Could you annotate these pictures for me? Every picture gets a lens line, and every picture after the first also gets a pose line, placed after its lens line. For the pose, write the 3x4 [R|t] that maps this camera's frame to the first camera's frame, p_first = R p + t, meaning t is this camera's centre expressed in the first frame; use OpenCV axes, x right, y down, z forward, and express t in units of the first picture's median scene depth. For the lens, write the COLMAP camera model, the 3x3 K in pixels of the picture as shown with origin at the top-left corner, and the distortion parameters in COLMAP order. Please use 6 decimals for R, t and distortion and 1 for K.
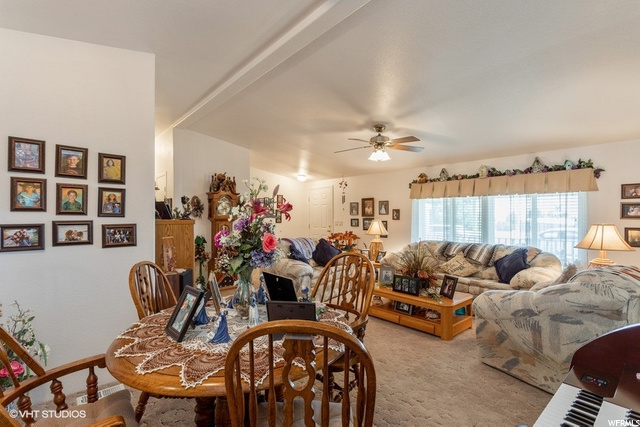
lens RADIAL K [[302.1, 0, 318.1], [0, 302.1, 216.4], [0, 0, 1]] dist [0.003850, 0.000829]
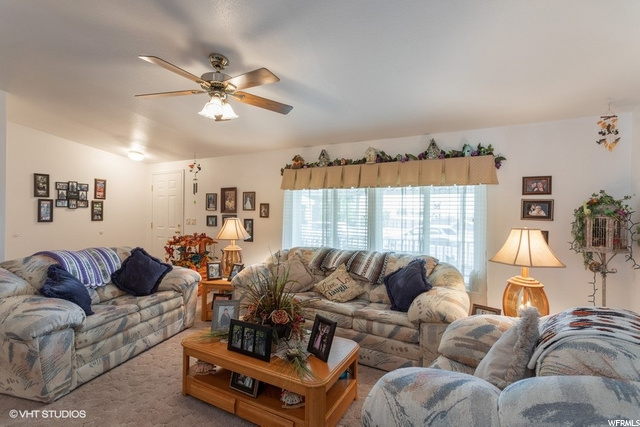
lens RADIAL K [[302.1, 0, 318.1], [0, 302.1, 216.4], [0, 0, 1]] dist [0.003850, 0.000829]
pose [[0.937964, 0.007652, 0.346647, 0.165309], [-0.011917, 0.999877, 0.010174, -0.001317], [-0.346527, -0.013674, 0.937940, 0.343991]]
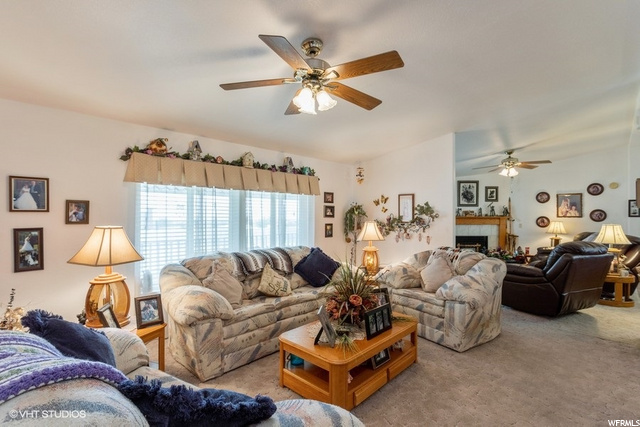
lens RADIAL K [[302.1, 0, 318.1], [0, 302.1, 216.4], [0, 0, 1]] dist [0.003850, 0.000829]
pose [[-0.083019, -0.009374, 0.996504, -0.277387], [-0.002389, 0.999955, 0.009208, -0.006771], [-0.996545, -0.001617, -0.083038, 0.912671]]
